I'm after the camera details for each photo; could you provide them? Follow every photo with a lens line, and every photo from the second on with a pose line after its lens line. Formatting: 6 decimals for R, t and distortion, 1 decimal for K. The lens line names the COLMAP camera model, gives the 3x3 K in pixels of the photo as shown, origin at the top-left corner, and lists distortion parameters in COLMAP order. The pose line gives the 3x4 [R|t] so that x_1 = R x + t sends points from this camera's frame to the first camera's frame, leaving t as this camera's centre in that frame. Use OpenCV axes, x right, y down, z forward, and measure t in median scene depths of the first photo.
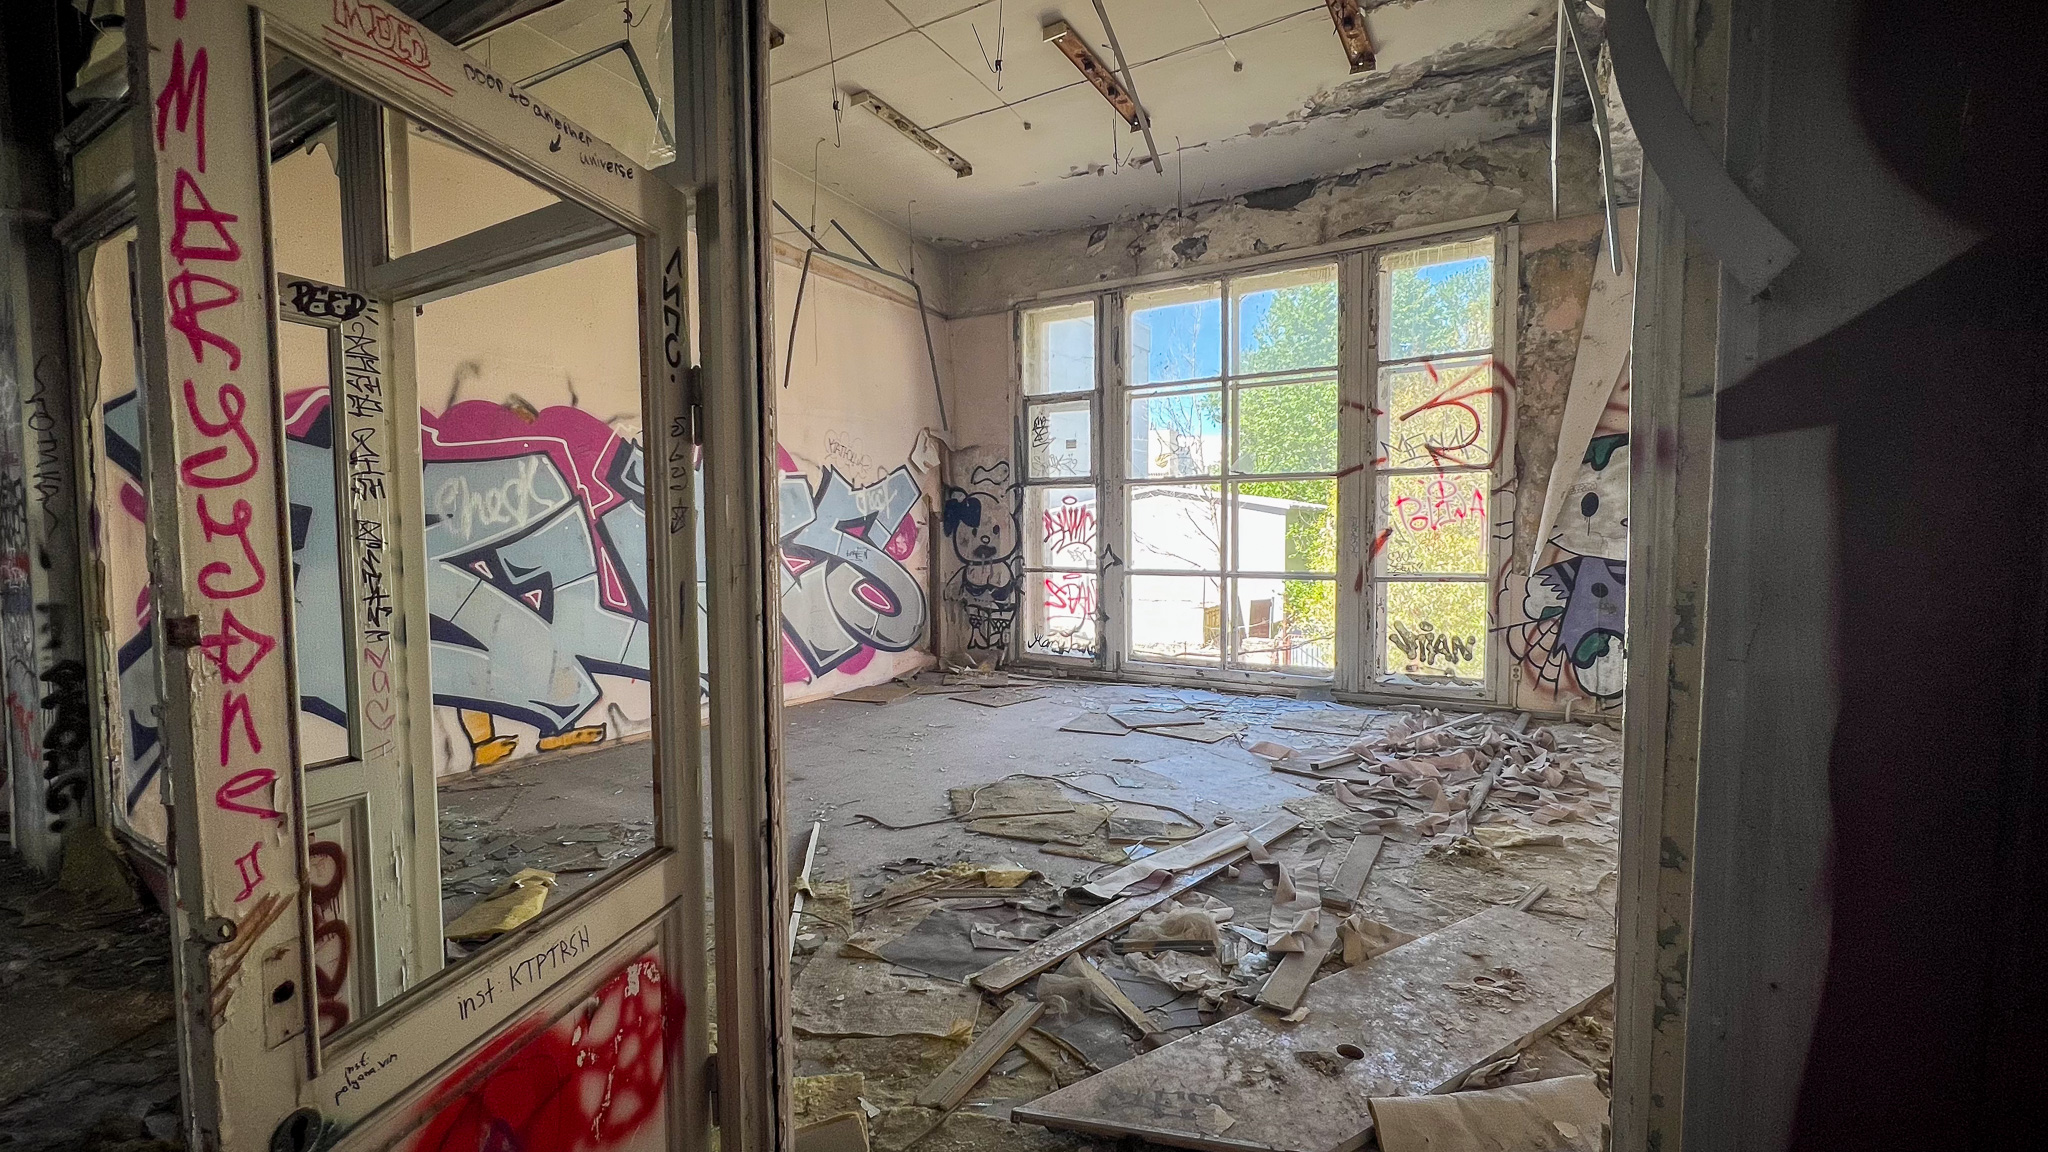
lens RADIAL K [[859.1, 0, 1036.9], [0, 859.1, 580.3], [0, 0, 1]] dist [-0.000050, 0.000048]
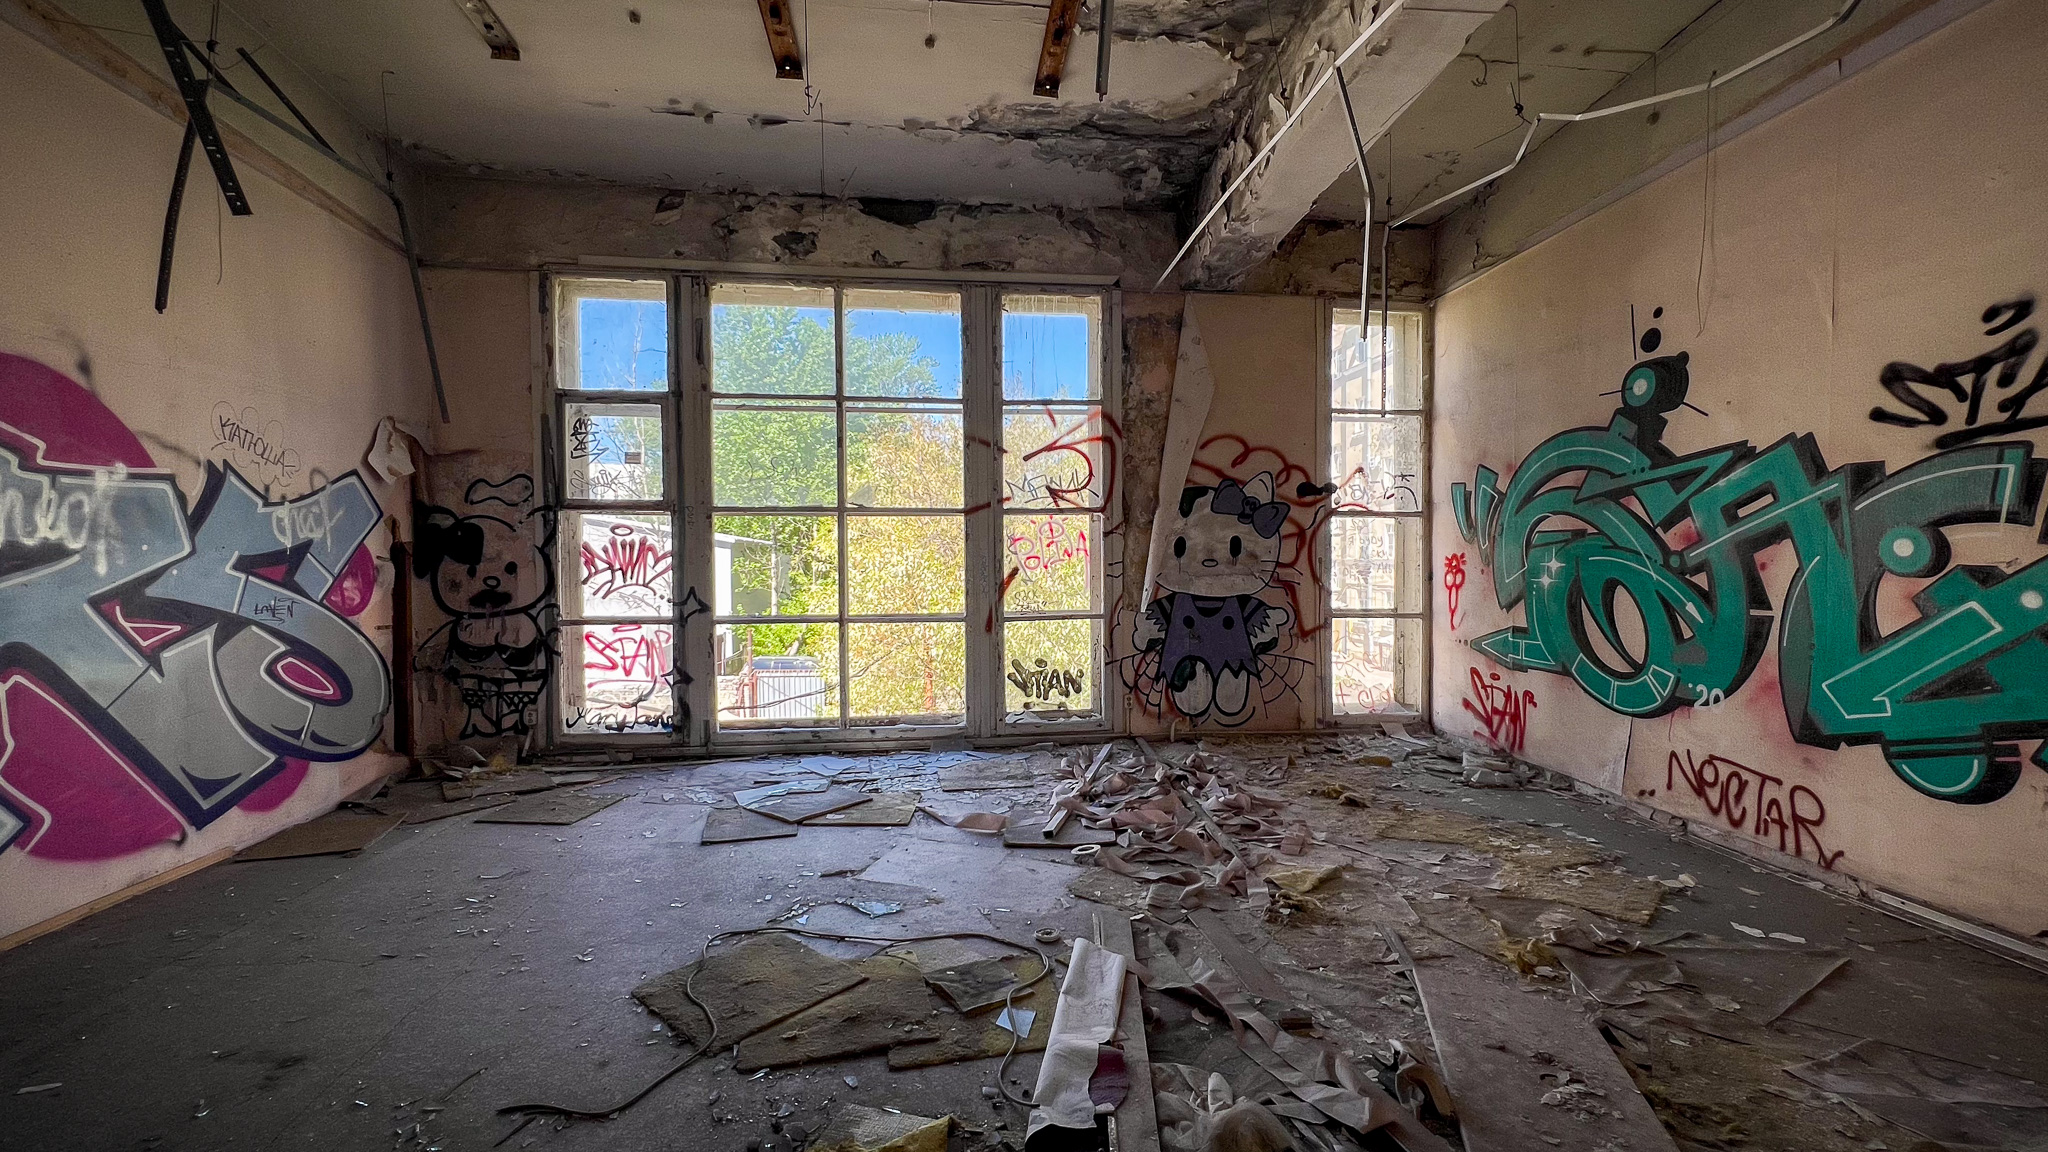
lens RADIAL K [[819.5, 0, 1014.5], [0, 819.5, 581.0], [0, 0, 1]] dist [-0.001904, 0.000366]
pose [[0.789012, -0.011893, 0.614262, -0.174728], [0.034336, 0.999104, -0.024761, -0.021630], [-0.613417, 0.040628, 0.788713, 0.254080]]
